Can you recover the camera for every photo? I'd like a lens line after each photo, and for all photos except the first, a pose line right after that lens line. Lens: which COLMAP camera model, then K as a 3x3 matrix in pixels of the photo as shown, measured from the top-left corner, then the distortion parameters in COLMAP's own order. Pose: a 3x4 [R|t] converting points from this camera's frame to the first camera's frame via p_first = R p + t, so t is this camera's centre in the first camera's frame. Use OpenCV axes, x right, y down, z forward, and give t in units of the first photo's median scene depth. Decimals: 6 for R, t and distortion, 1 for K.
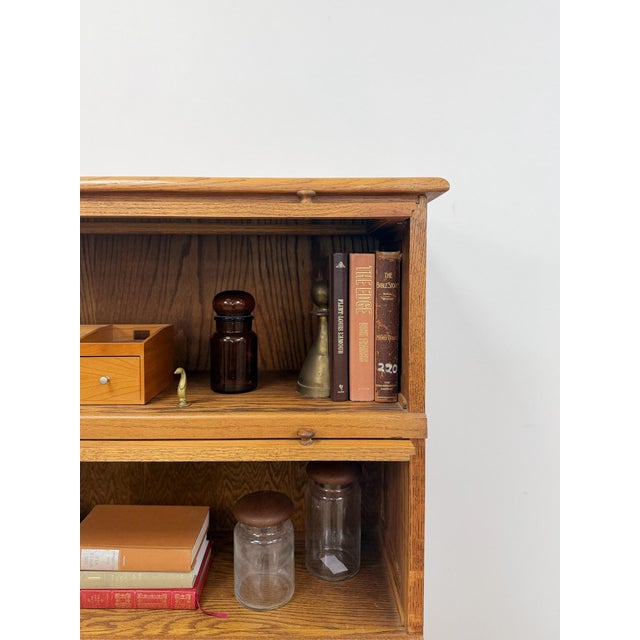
lens RADIAL K [[492.6, 0, 292.7], [0, 492.6, 293.8], [0, 0, 1]] dist [0.033069, -0.045223]
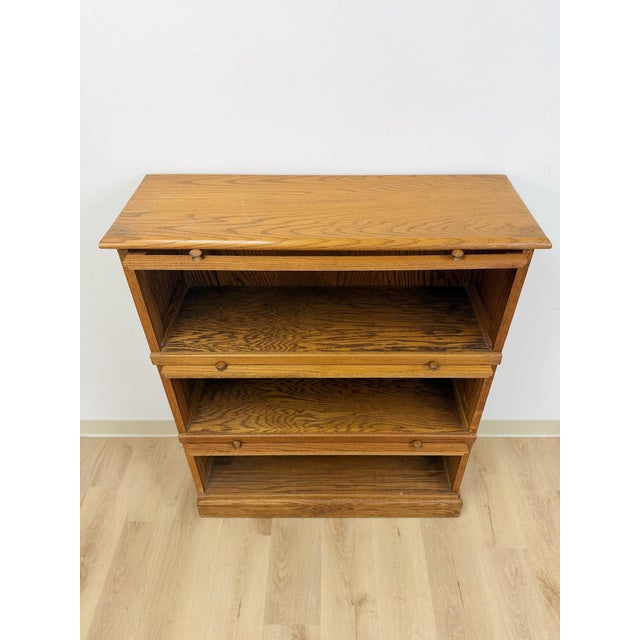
lens RADIAL K [[484.7, 0, 327.1], [0, 484.7, 335.2], [0, 0, 1]] dist [0.052192, -0.042384]
pose [[0.999979, -0.006216, 0.001898, -0.327063], [0.003698, 0.784190, 0.620510, -0.808880], [-0.005345, -0.620490, 0.784196, -0.301752]]
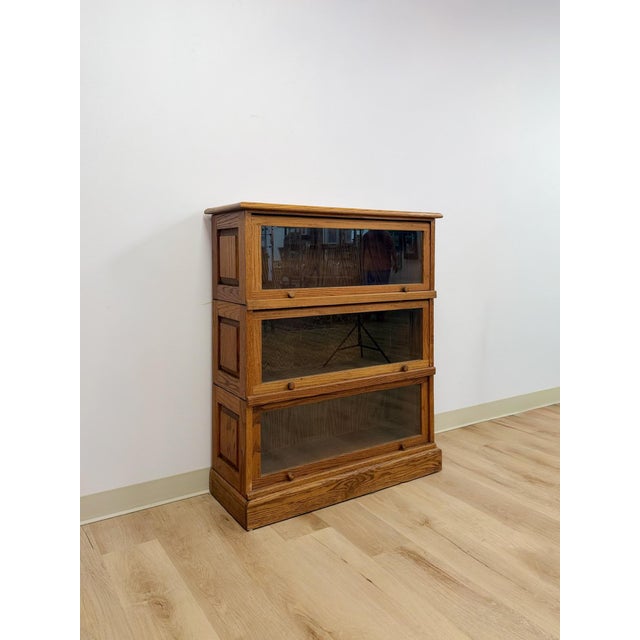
lens RADIAL K [[520.8, 0, 316.9], [0, 520.8, 266.5], [0, 0, 1]] dist [0.084703, -0.090882]
pose [[0.842149, -0.017776, 0.538952, -1.861389], [0.026803, 0.999601, -0.008914, 0.097931], [-0.538578, 0.021952, 0.842289, -1.184635]]
